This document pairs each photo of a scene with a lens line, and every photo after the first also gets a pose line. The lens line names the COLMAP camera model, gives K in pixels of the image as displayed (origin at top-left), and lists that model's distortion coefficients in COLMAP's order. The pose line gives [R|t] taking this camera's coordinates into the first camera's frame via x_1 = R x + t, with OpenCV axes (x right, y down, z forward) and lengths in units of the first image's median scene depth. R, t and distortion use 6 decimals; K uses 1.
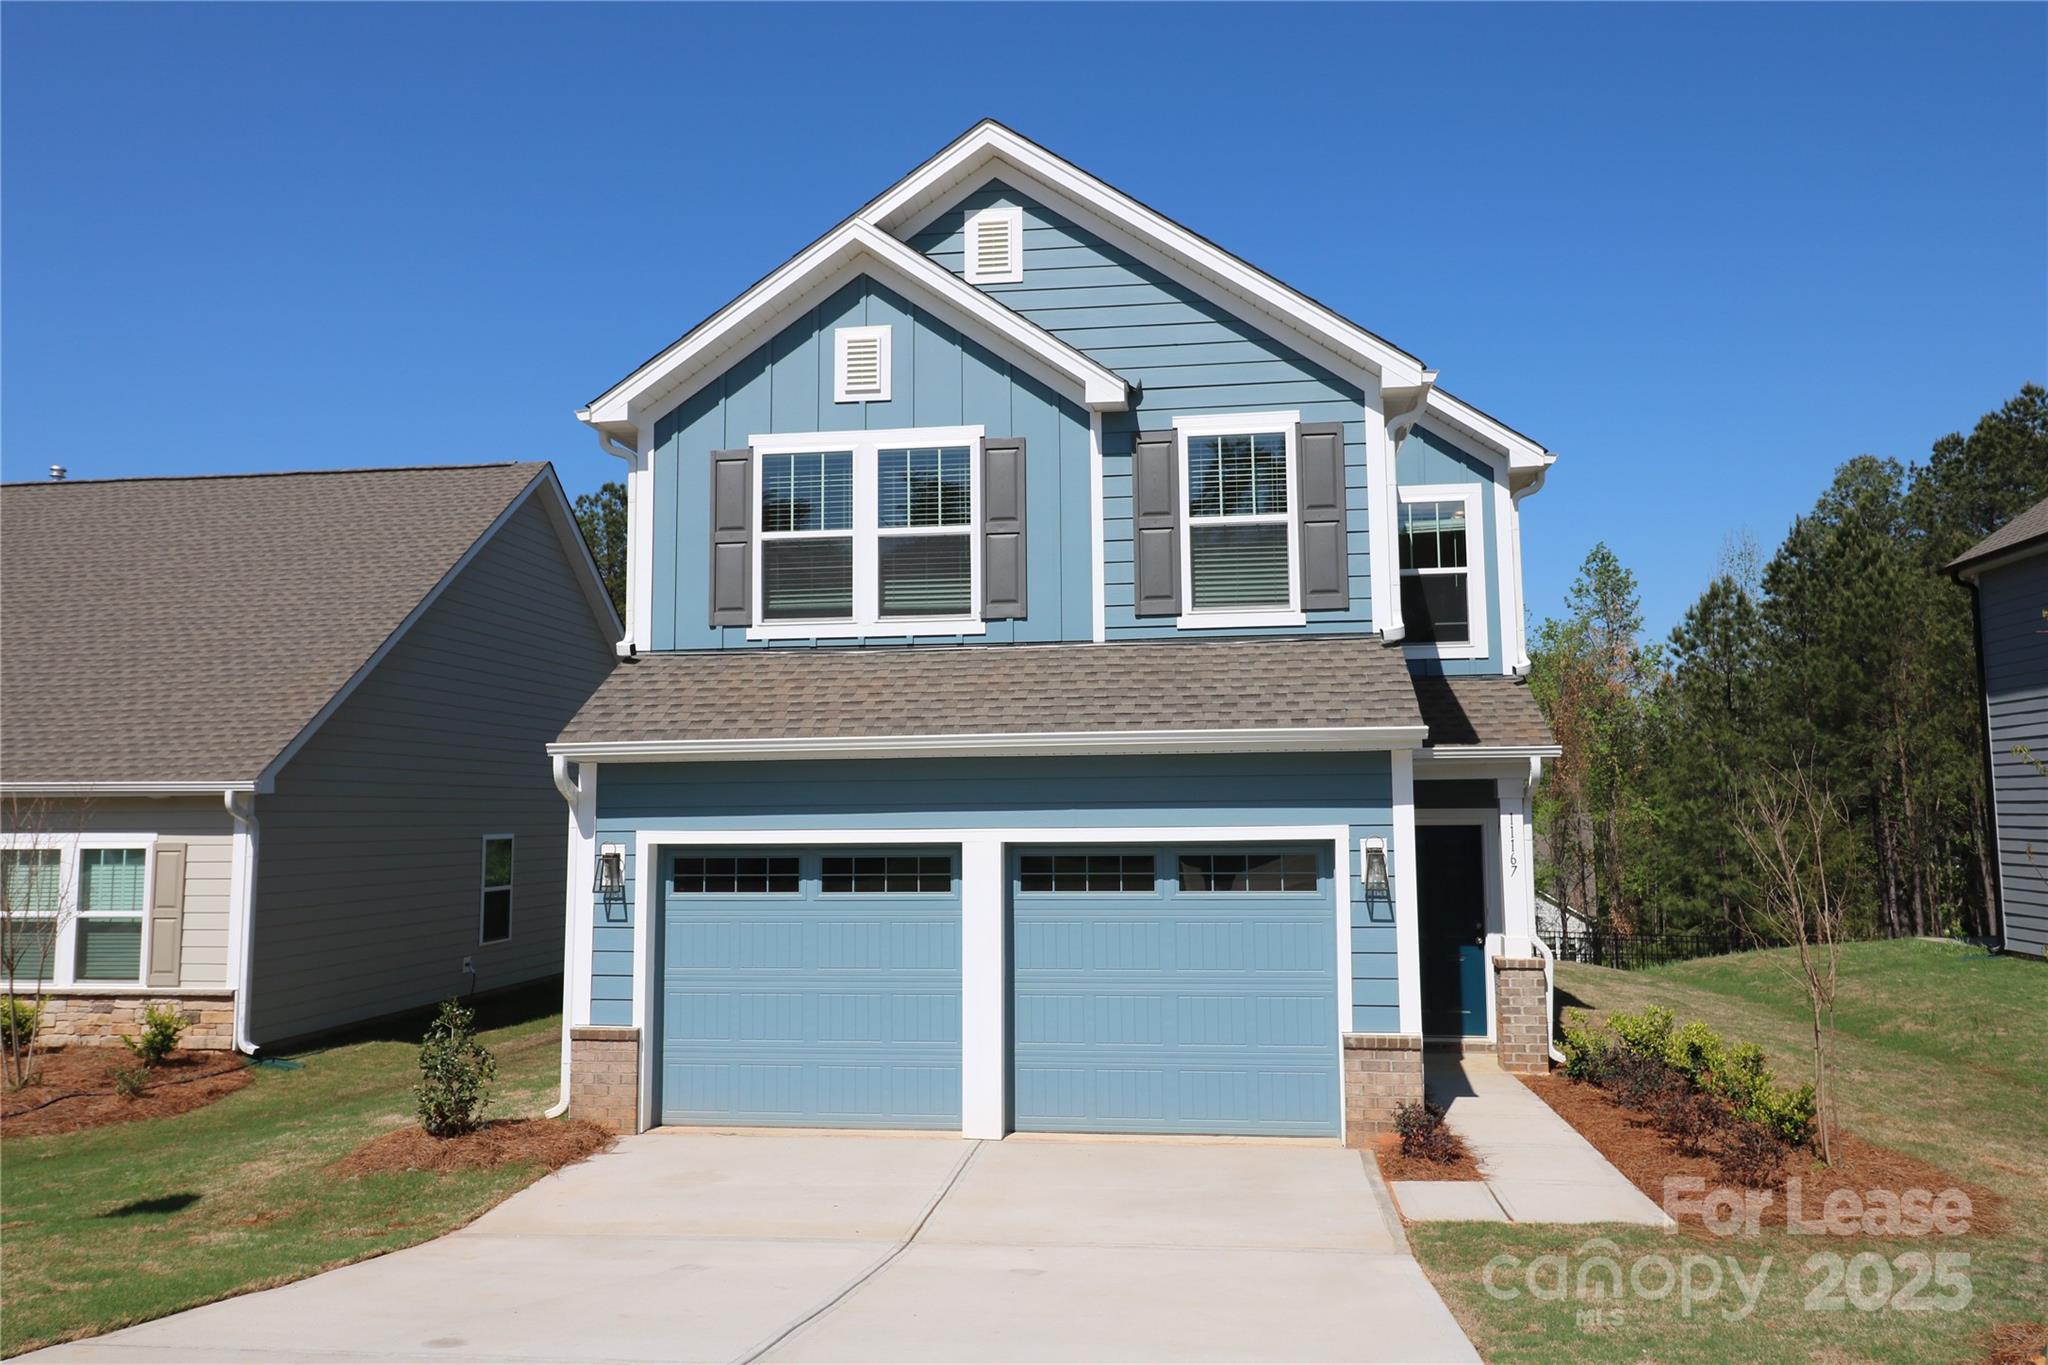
lens RADIAL K [[1504.0, 0, 1028.1], [0, 1504.0, 679.3], [0, 0, 1]] dist [0.003235, 0.005302]
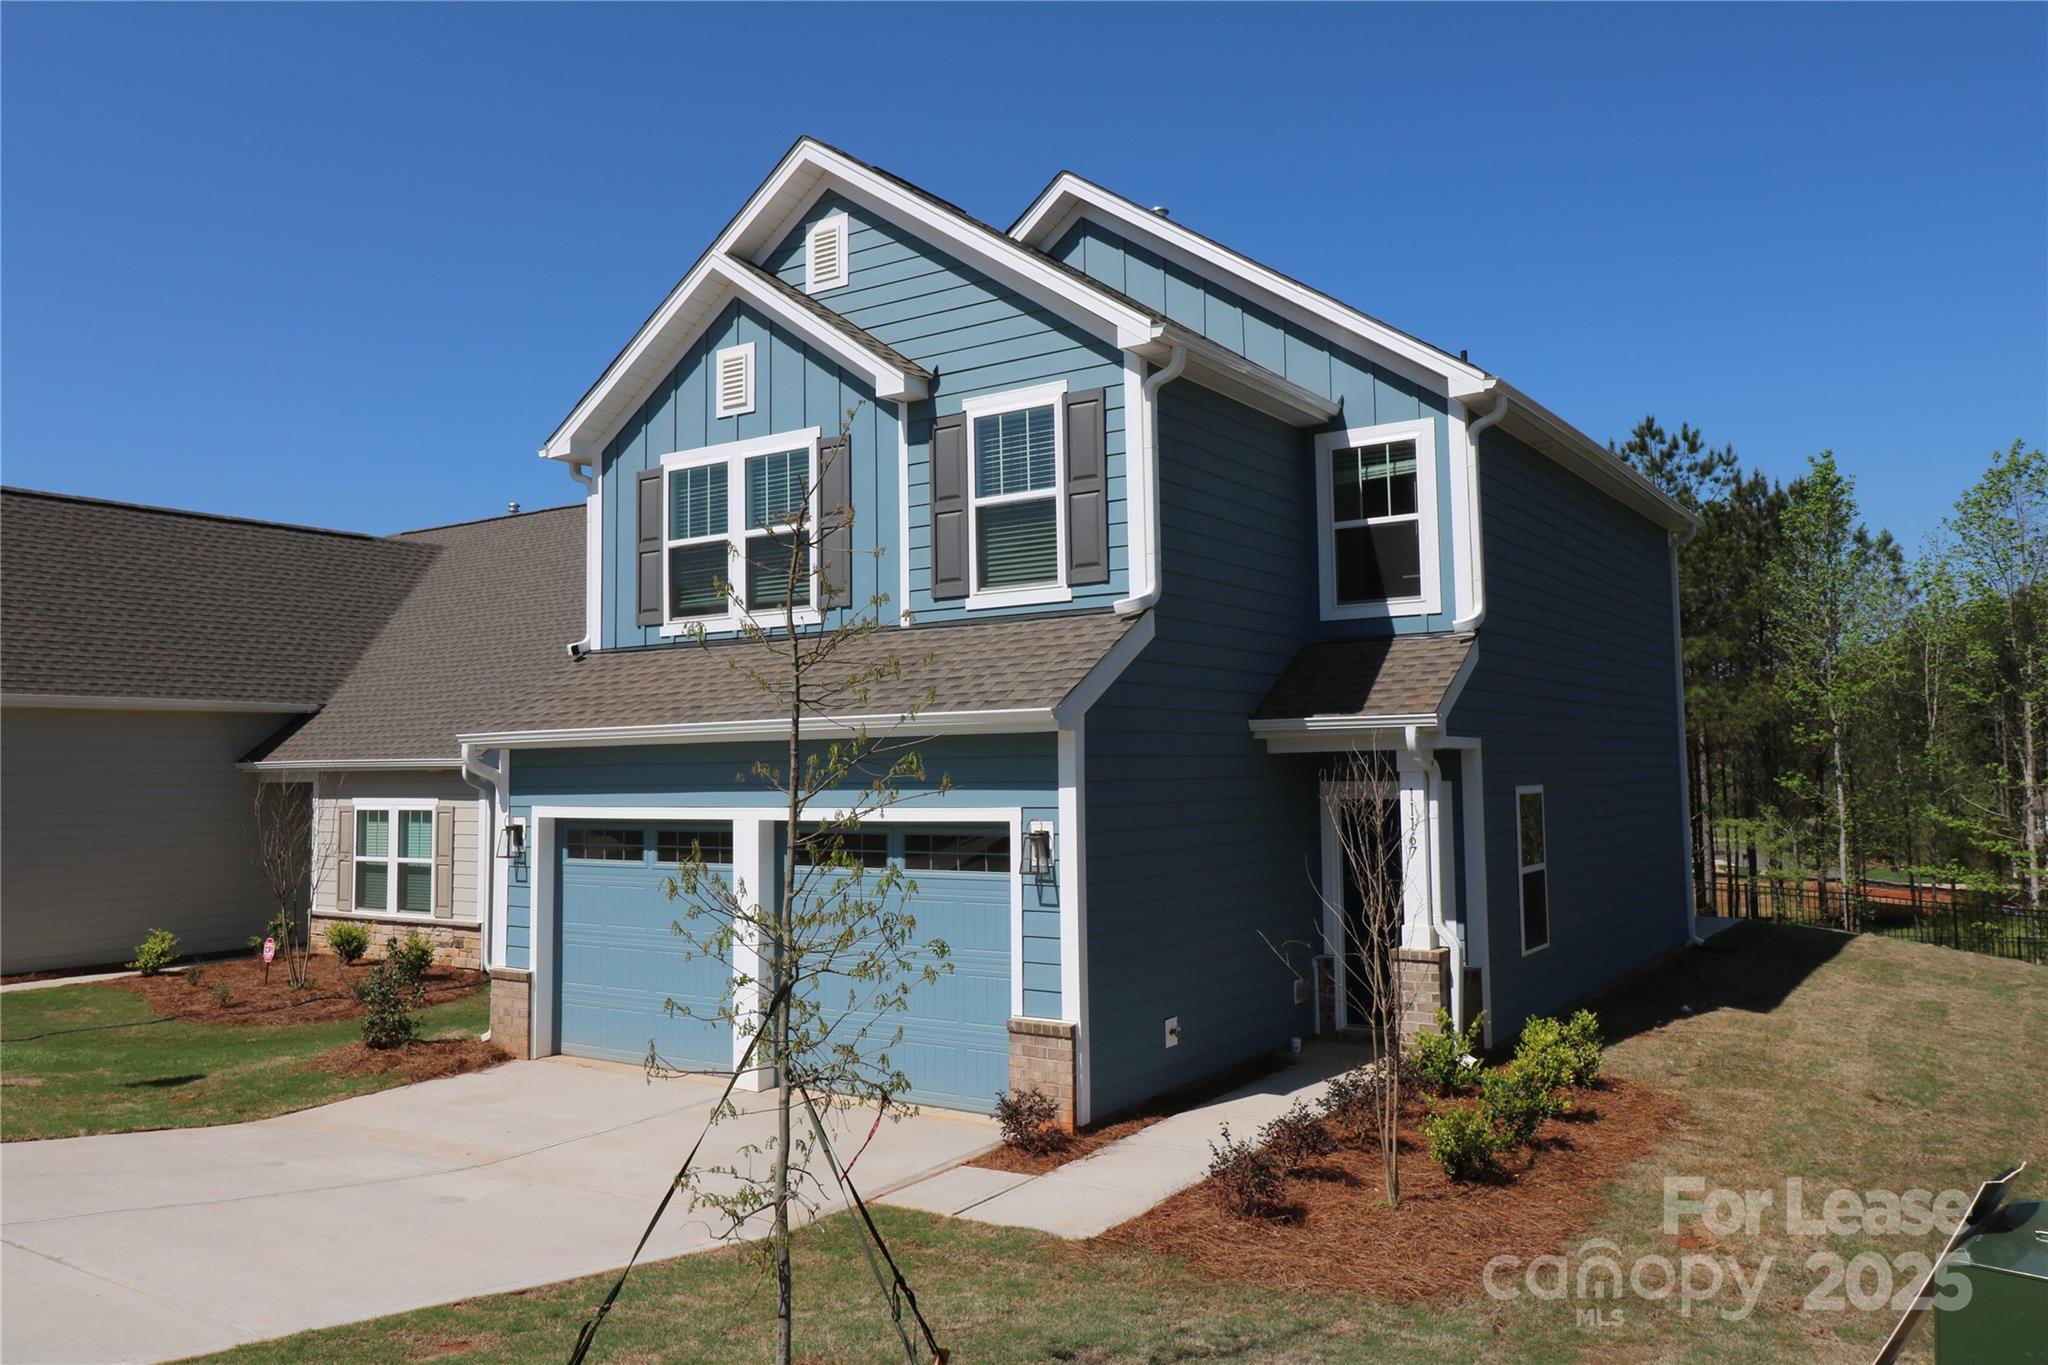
lens RADIAL K [[1504.0, 0, 1019.5], [0, 1504.0, 679.7], [0, 0, 1]] dist [0.003235, 0.005302]
pose [[0.895019, -0.030179, -0.445006, 0.568319], [0.045995, 0.998634, 0.024782, -0.009961], [0.443650, -0.042649, 0.895185, 0.103317]]
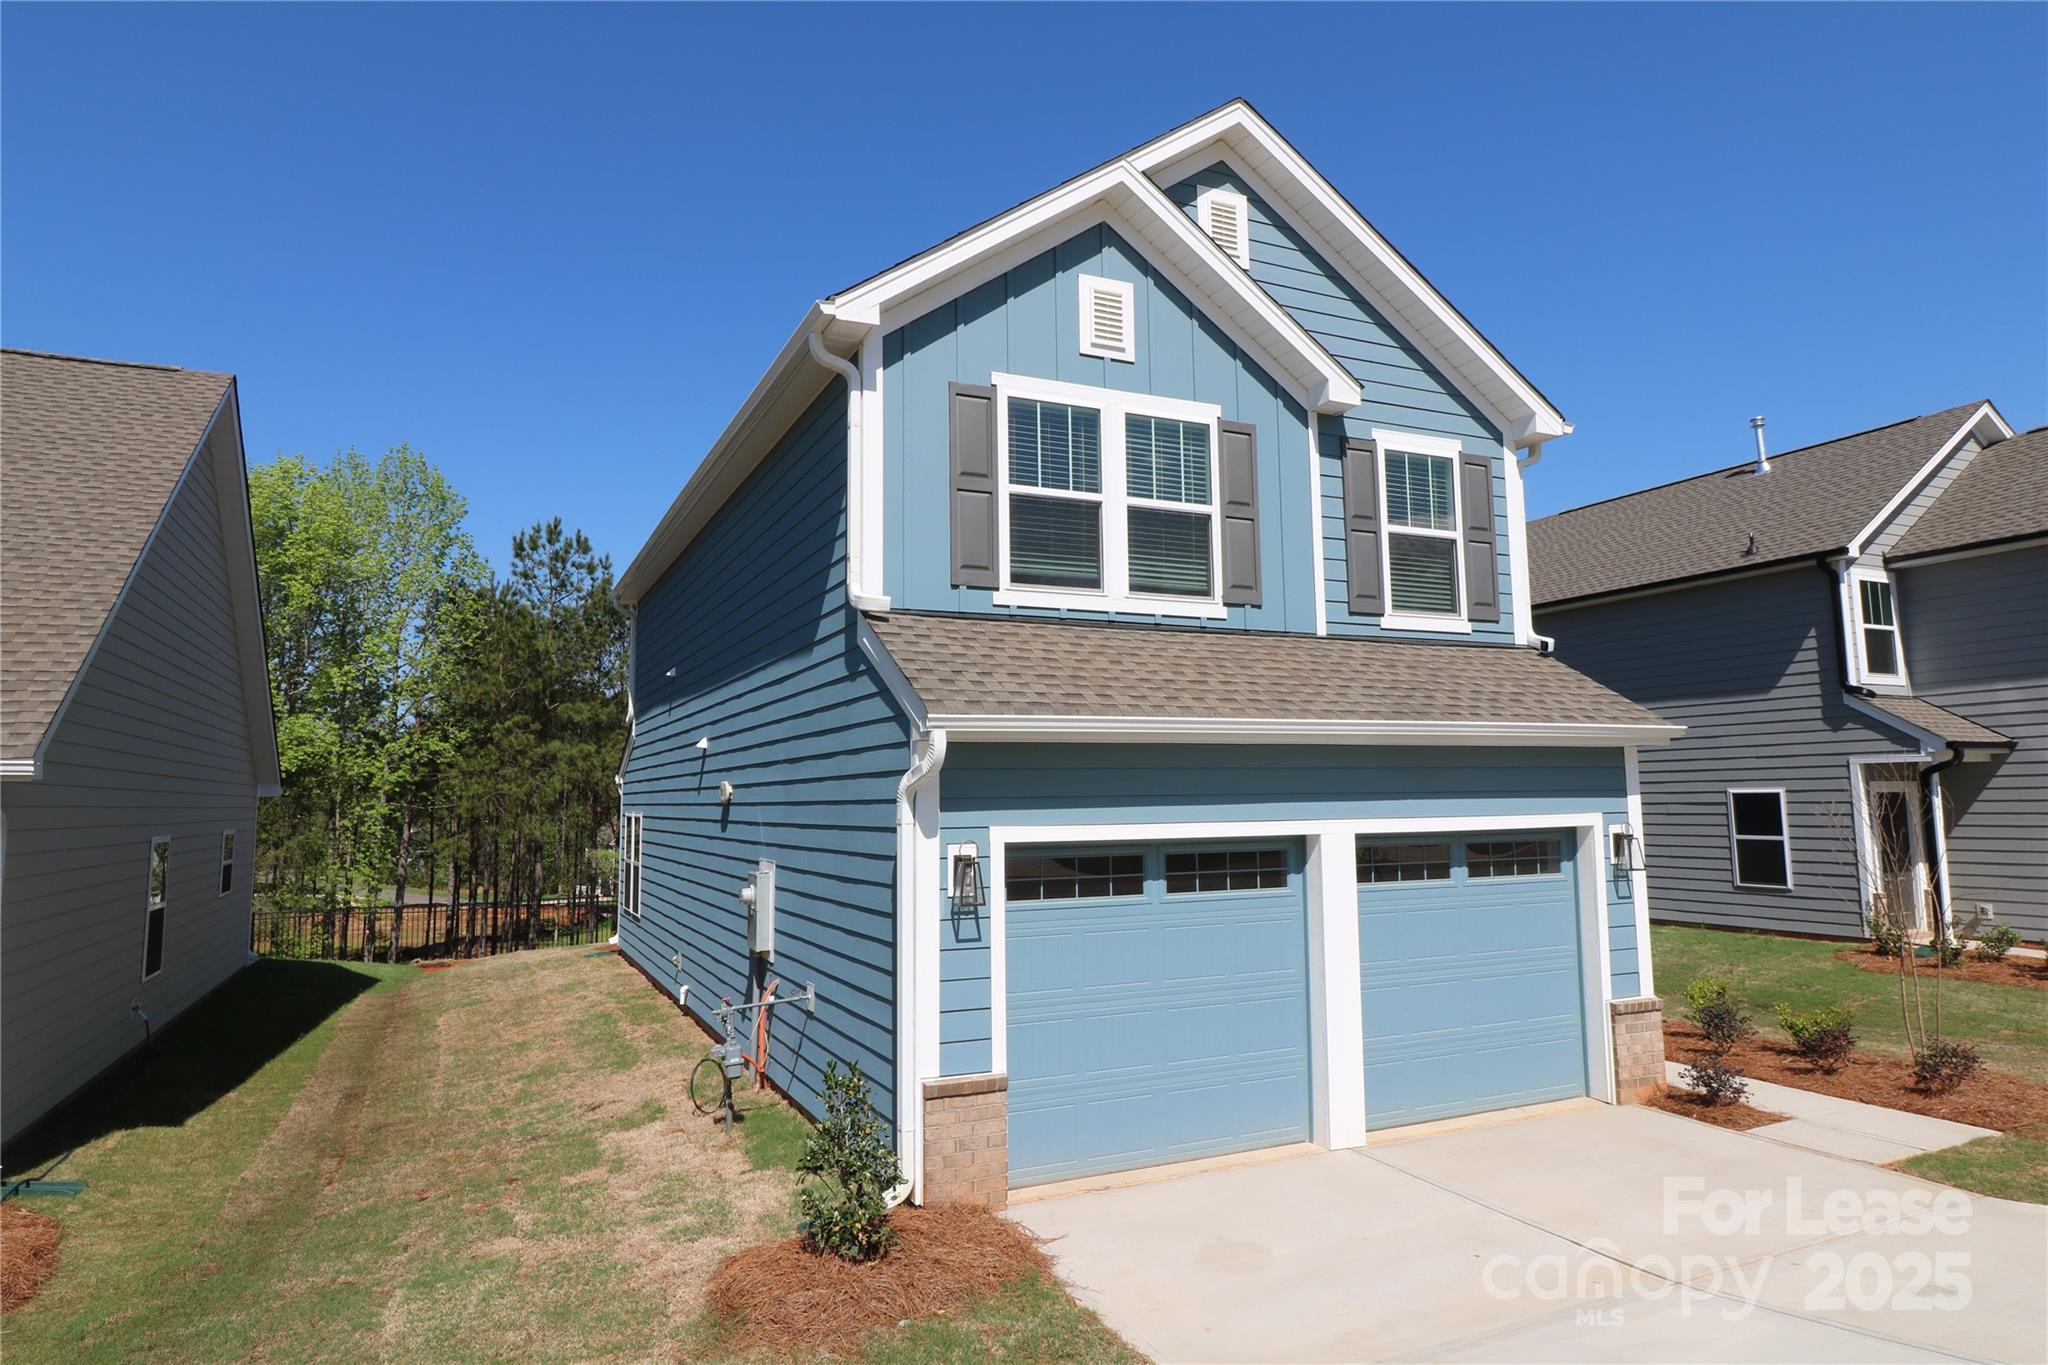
lens RADIAL K [[1209.0, 0, 1026.3], [0, 1209.0, 676.5], [0, 0, 1]] dist [-0.000375, -0.000815]
pose [[0.843303, 0.053298, 0.534789, -0.548611], [-0.042623, 0.998569, -0.032308, 0.037276], [-0.535746, 0.004451, 0.844367, 0.408031]]
